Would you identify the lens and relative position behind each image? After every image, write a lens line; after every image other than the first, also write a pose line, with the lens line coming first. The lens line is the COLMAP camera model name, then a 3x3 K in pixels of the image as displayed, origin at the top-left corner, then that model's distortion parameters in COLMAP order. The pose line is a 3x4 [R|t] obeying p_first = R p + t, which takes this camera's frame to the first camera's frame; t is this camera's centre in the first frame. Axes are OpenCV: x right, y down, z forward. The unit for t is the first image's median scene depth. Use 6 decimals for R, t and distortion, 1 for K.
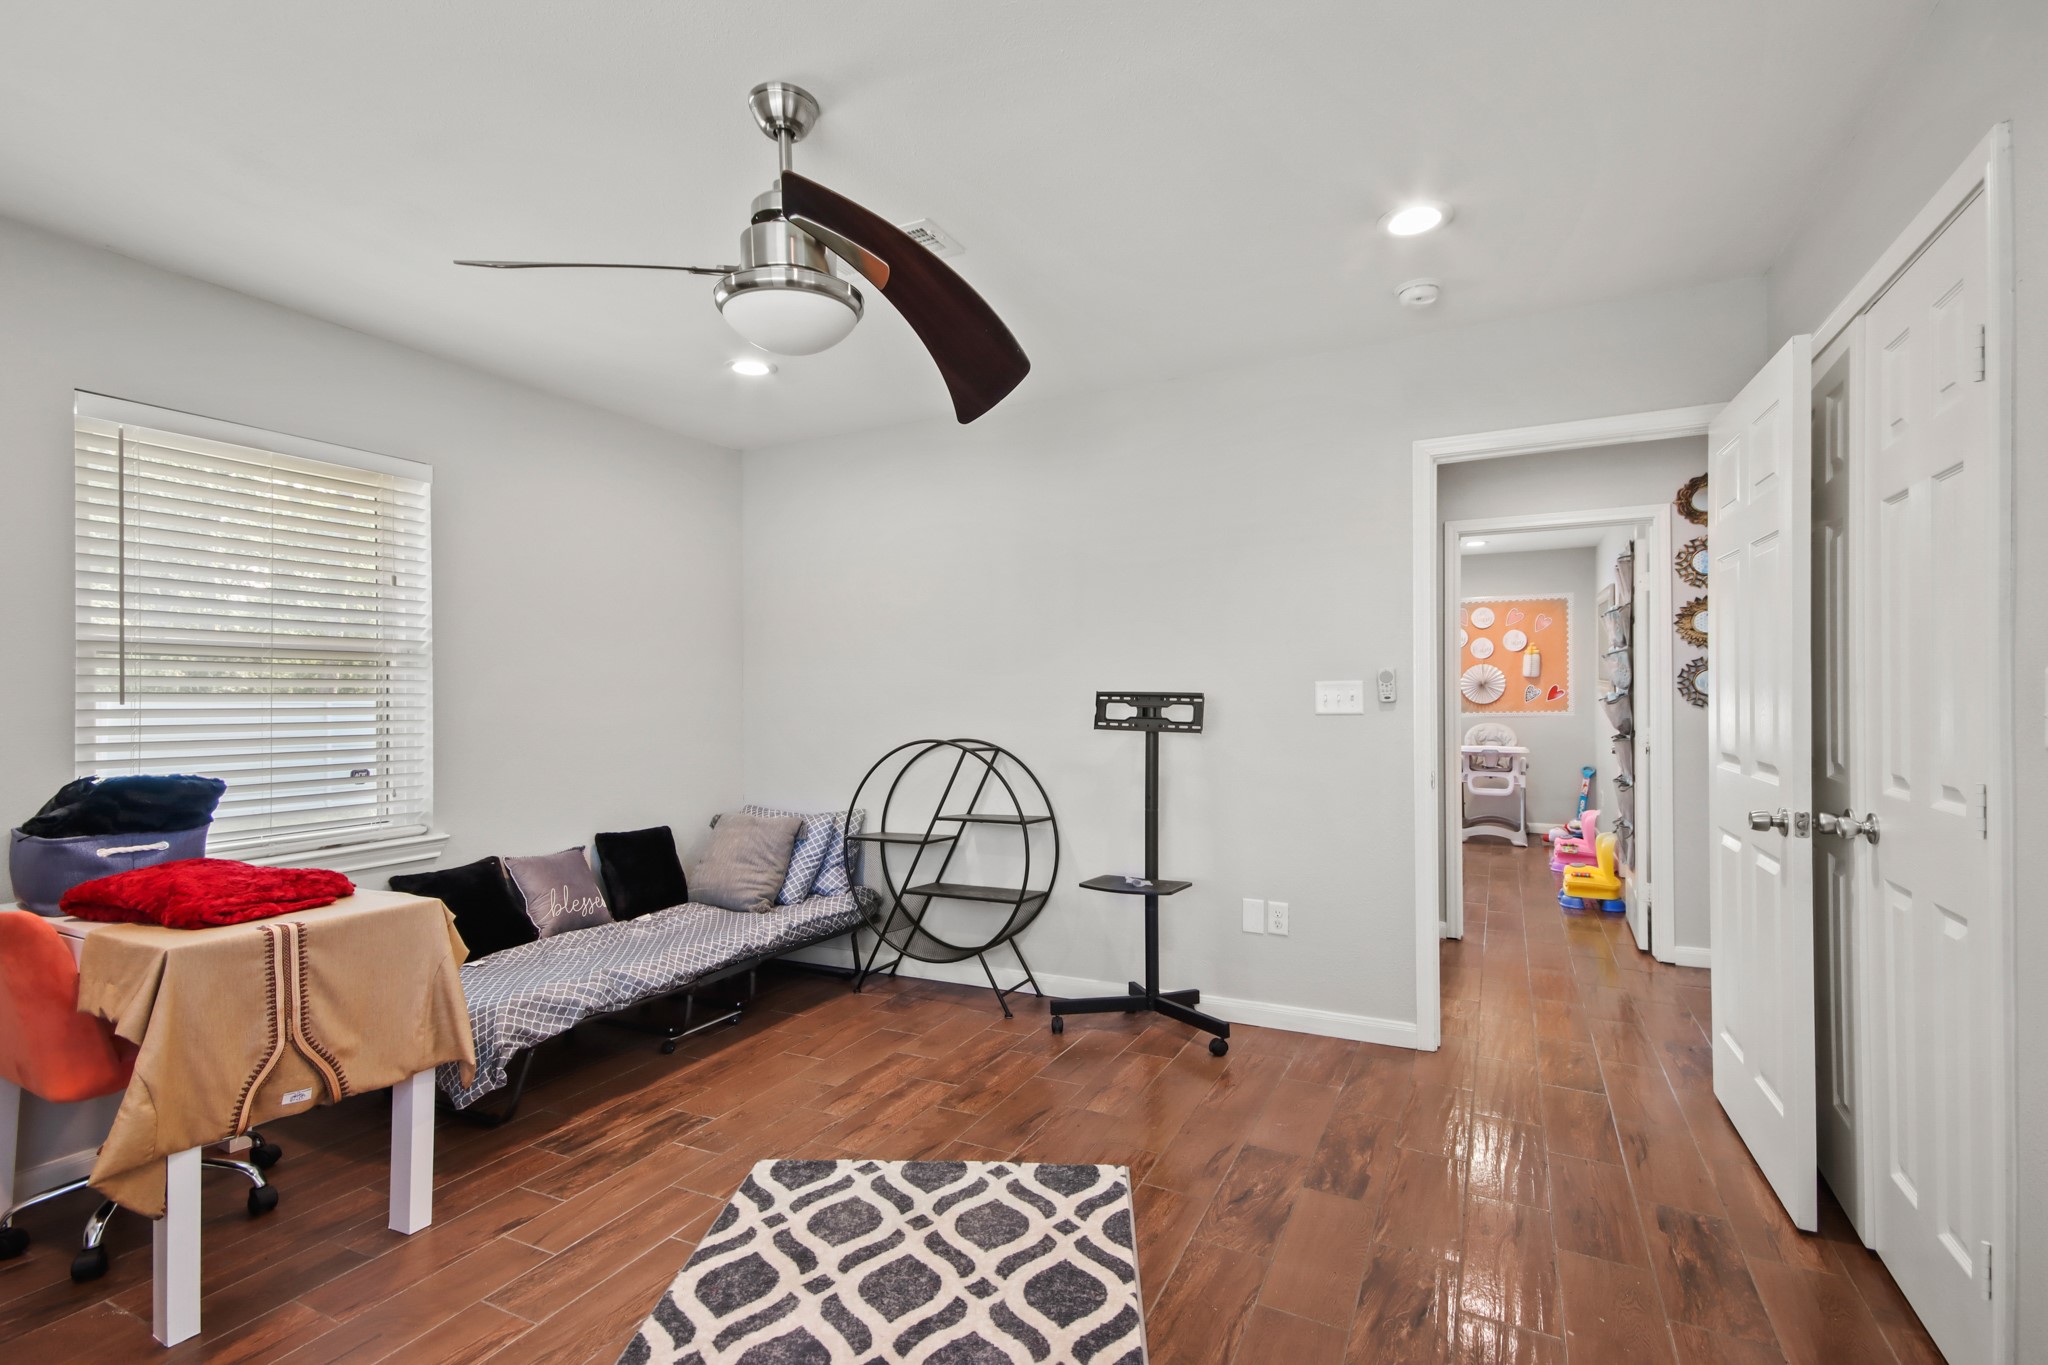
lens RADIAL K [[946.9, 0, 999.1], [0, 946.9, 713.5], [0, 0, 1]] dist [0.024653, -0.001104]
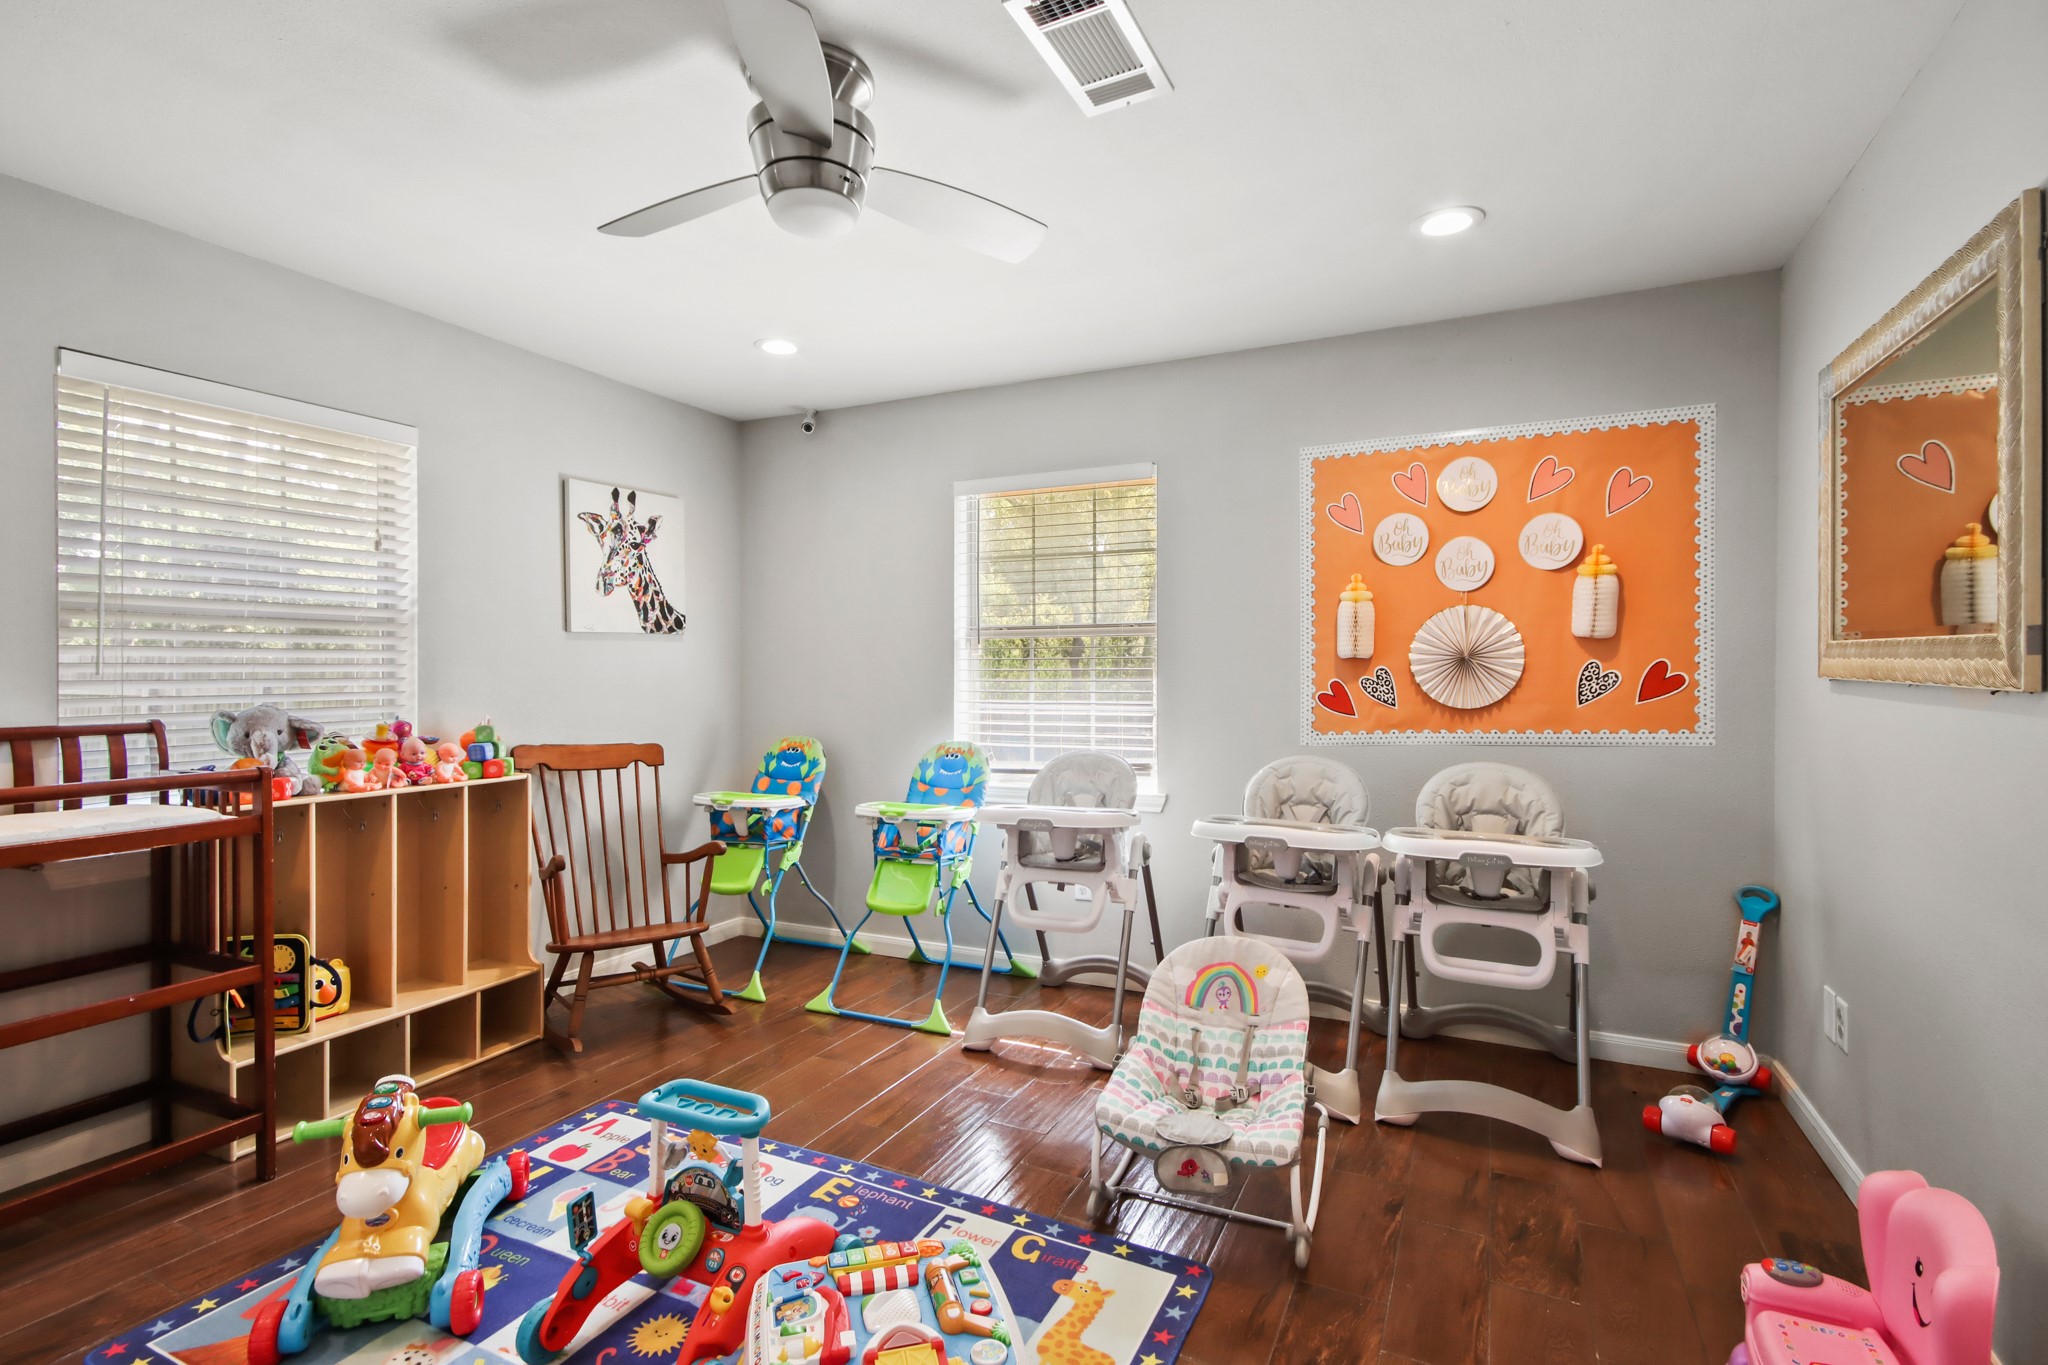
lens RADIAL K [[946.9, 0, 1027.6], [0, 946.9, 682.5], [0, 0, 1]] dist [0.024653, -0.001104]
pose [[0.999621, 0.001109, 0.027524, 0.327704], [-0.001086, 0.999999, -0.000835, -0.020598], [-0.027525, 0.000805, 0.999621, 0.635588]]
